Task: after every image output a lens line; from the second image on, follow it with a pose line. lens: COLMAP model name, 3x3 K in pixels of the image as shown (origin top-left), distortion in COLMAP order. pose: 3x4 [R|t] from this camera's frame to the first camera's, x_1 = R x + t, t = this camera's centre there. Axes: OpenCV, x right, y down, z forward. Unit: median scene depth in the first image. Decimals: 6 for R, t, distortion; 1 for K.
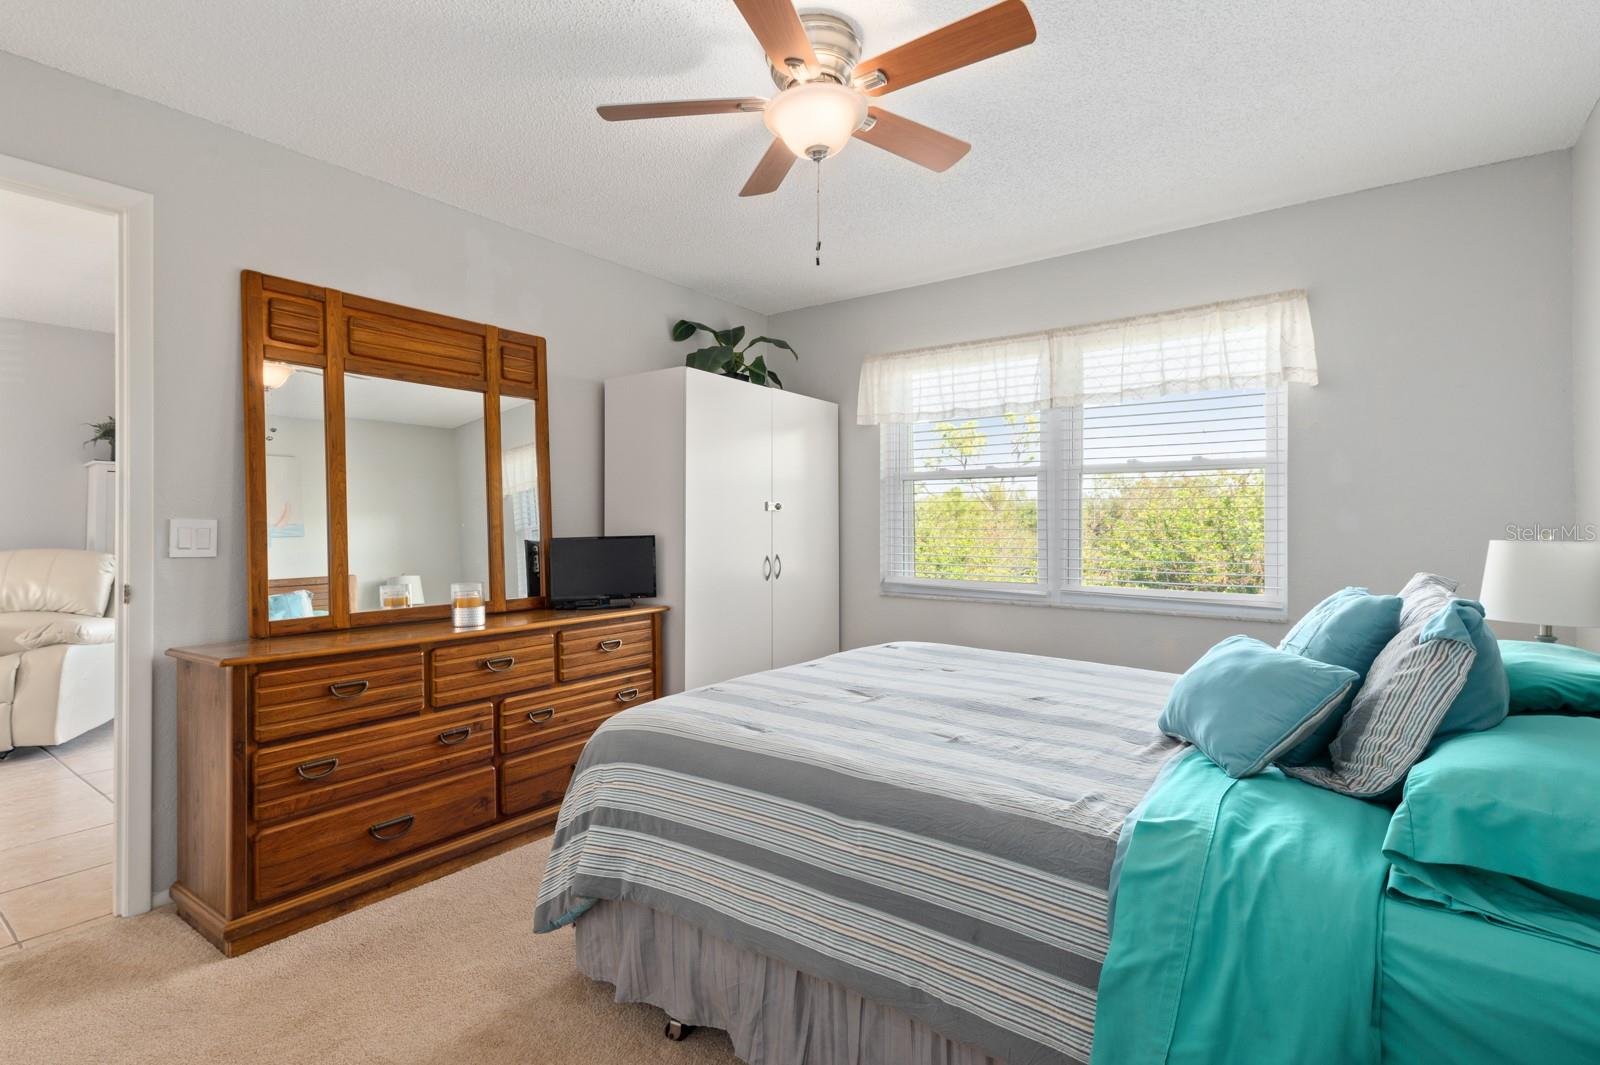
lens RADIAL K [[735.6, 0, 800.4], [0, 735.6, 530.1], [0, 0, 1]] dist [0.004944, 0.000216]
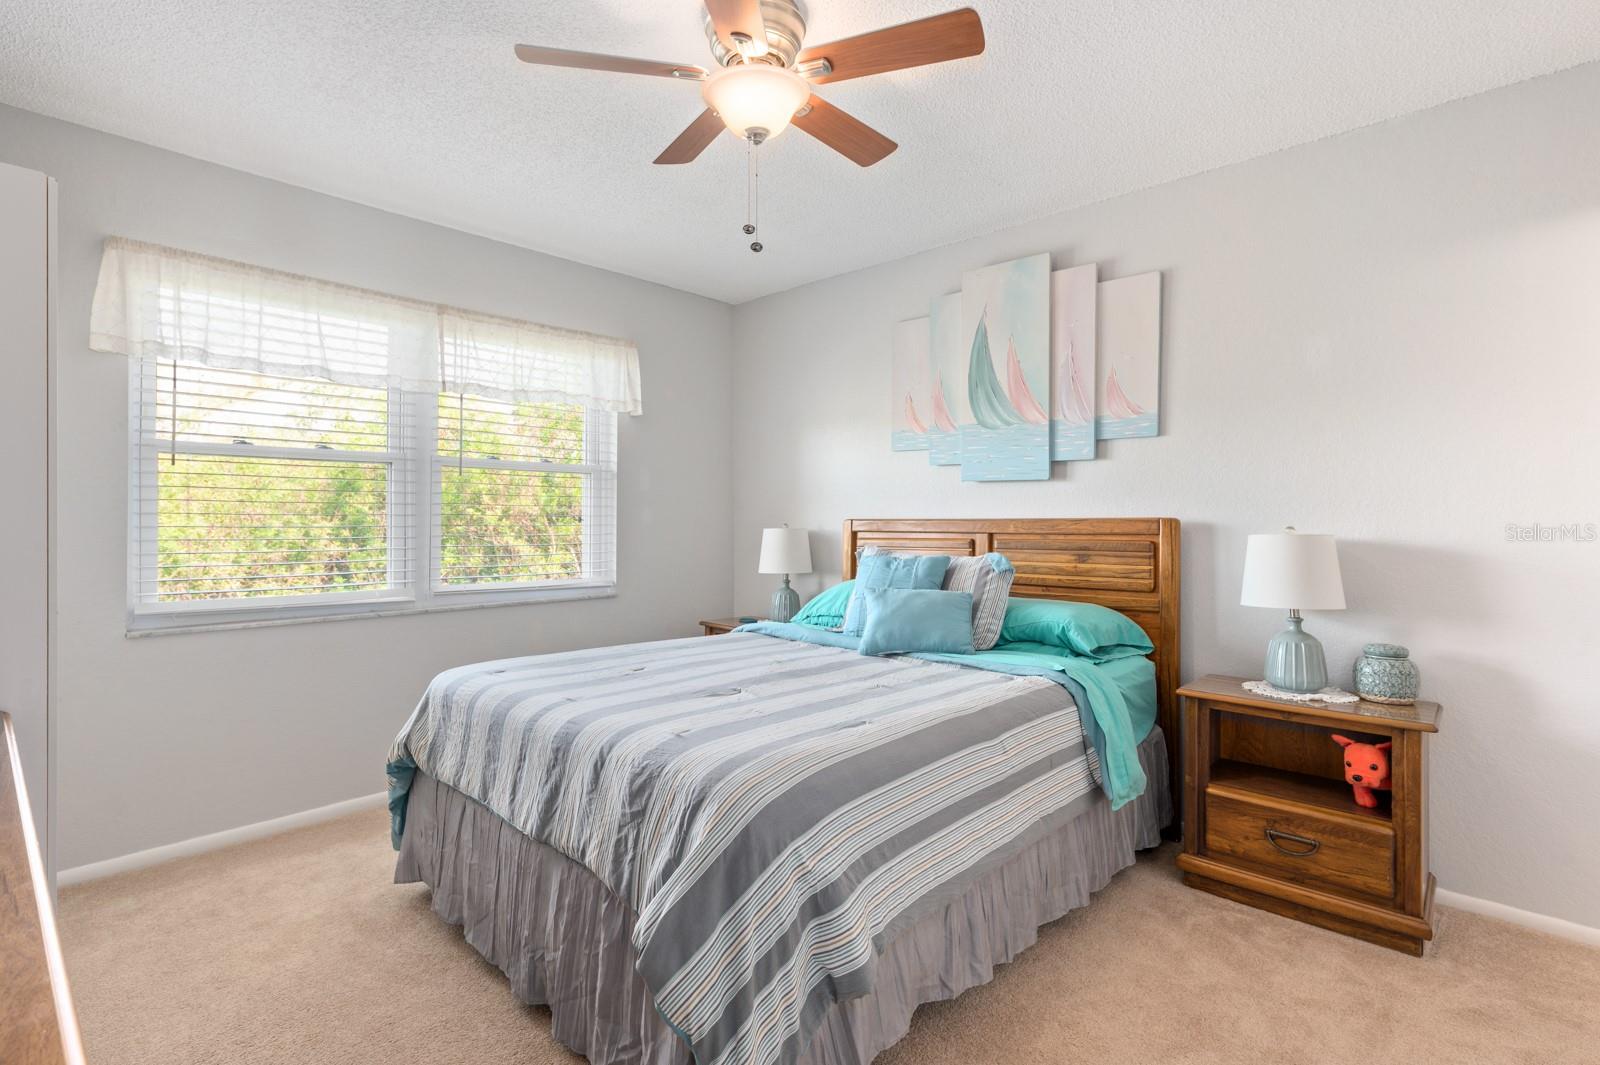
lens RADIAL K [[735.6, 0, 800.4], [0, 735.6, 530.1], [0, 0, 1]] dist [0.004944, 0.000216]
pose [[0.150145, -0.016834, 0.988521, -0.543977], [0.006919, 0.999848, 0.015977, -0.007082], [-0.988640, 0.004440, 0.150239, 0.472262]]
